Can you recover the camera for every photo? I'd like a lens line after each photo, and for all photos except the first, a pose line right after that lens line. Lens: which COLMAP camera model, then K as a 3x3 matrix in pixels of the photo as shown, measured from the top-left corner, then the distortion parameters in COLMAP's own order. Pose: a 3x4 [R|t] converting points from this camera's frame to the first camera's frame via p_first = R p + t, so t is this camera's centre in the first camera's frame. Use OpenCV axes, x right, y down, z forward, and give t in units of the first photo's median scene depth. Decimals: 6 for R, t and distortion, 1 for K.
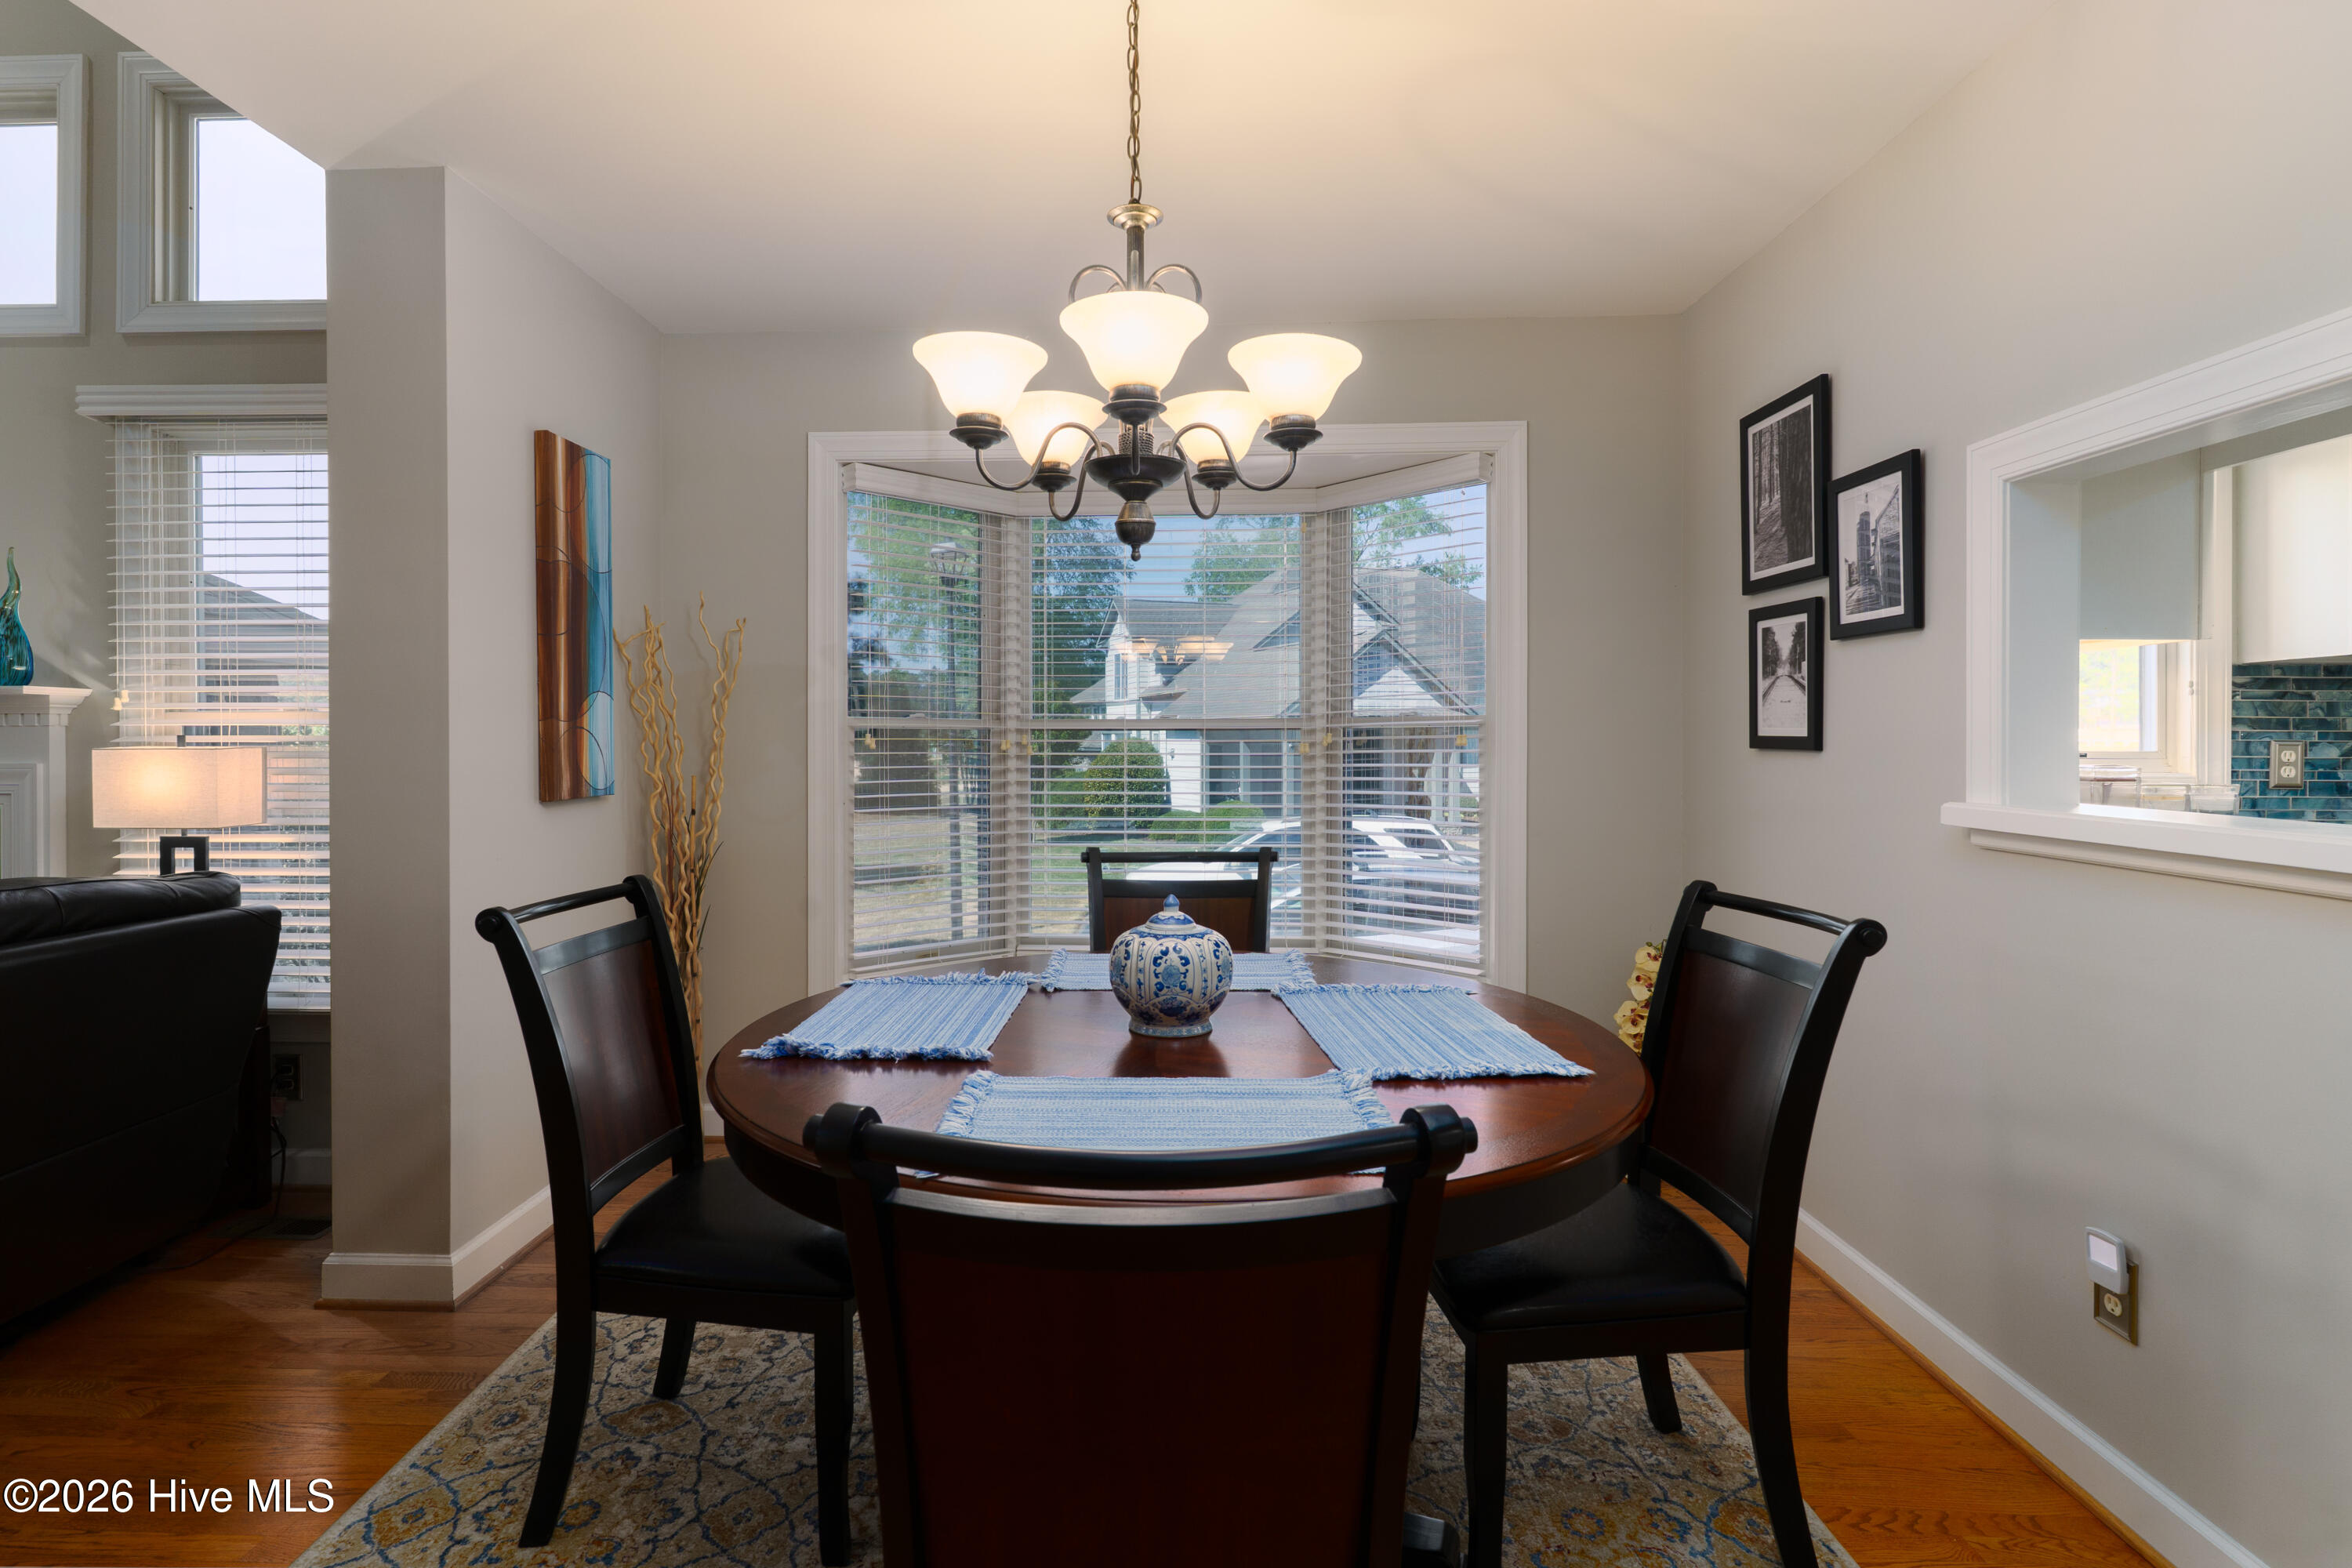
lens RADIAL K [[1147.5, 0, 1089.8], [0, 1147.5, 767.9], [0, 0, 1]] dist [0.004882, -0.002604]
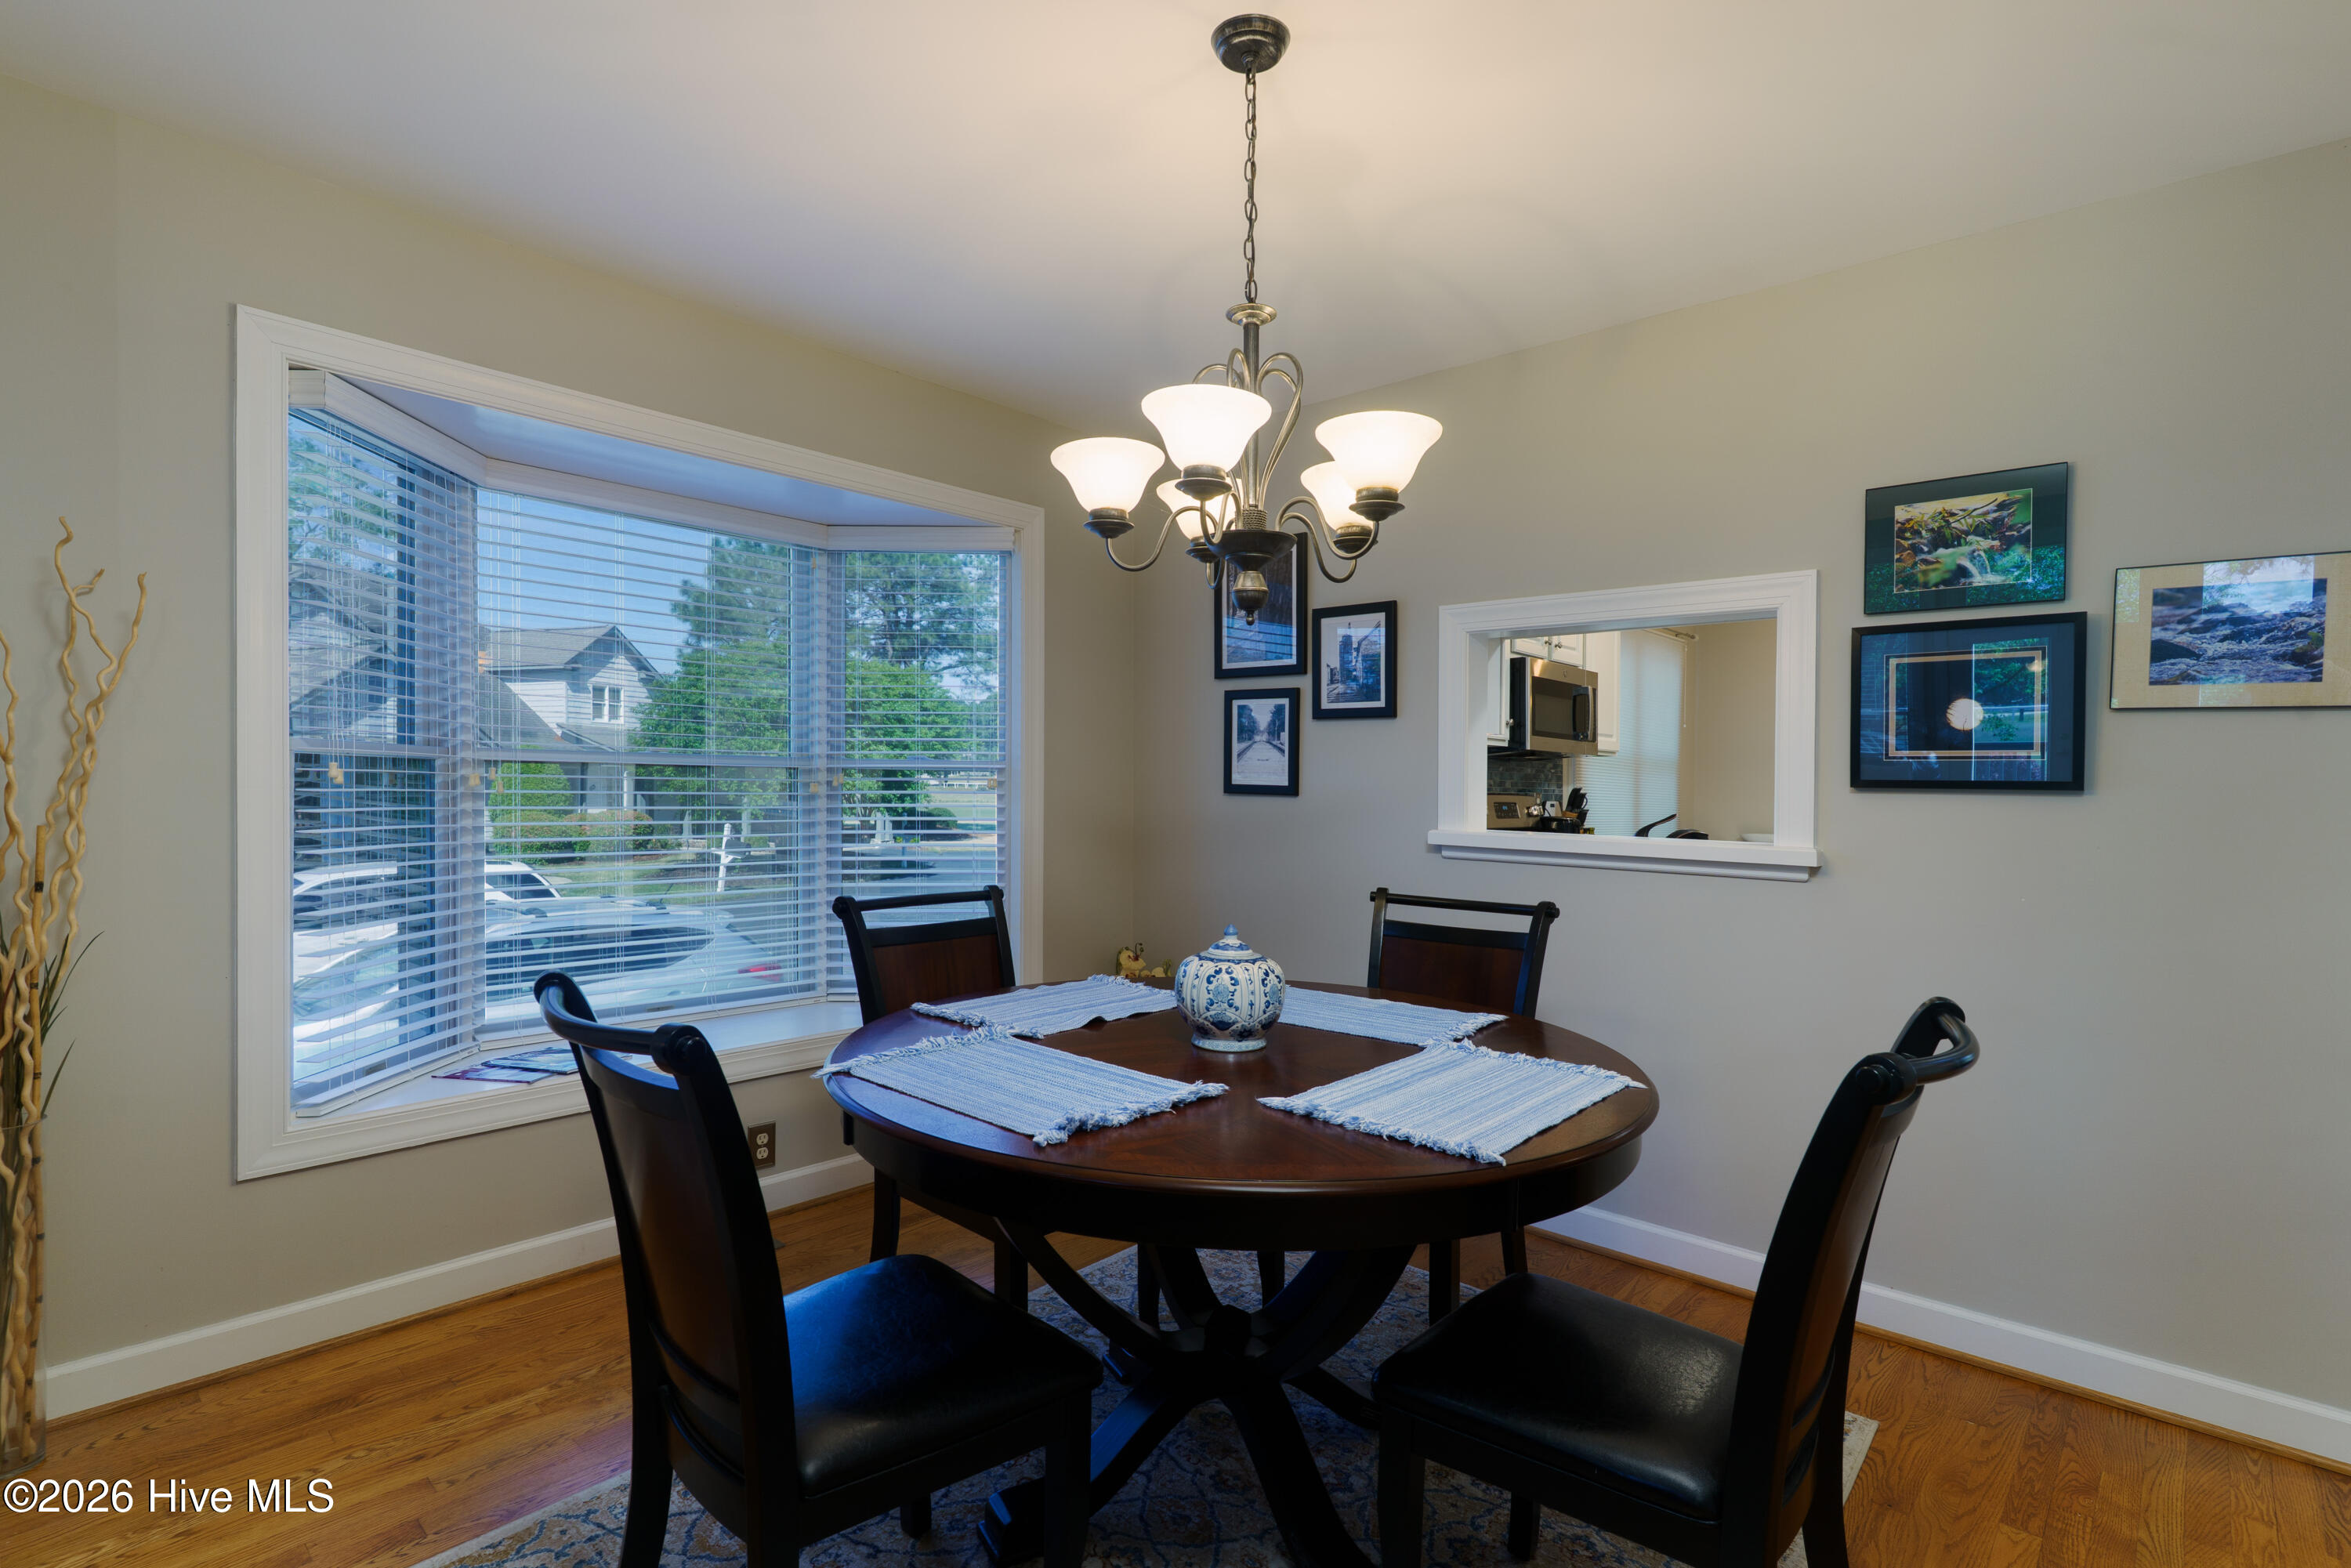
lens RADIAL K [[1147.0, 0, 1161.6], [0, 1147.0, 788.4], [0, 0, 1]] dist [0.004882, -0.002604]
pose [[0.636275, 0.011736, 0.771373, -0.502970], [0.001704, 0.999860, -0.016618, -0.001017], [-0.771460, 0.011888, 0.636167, 0.205547]]
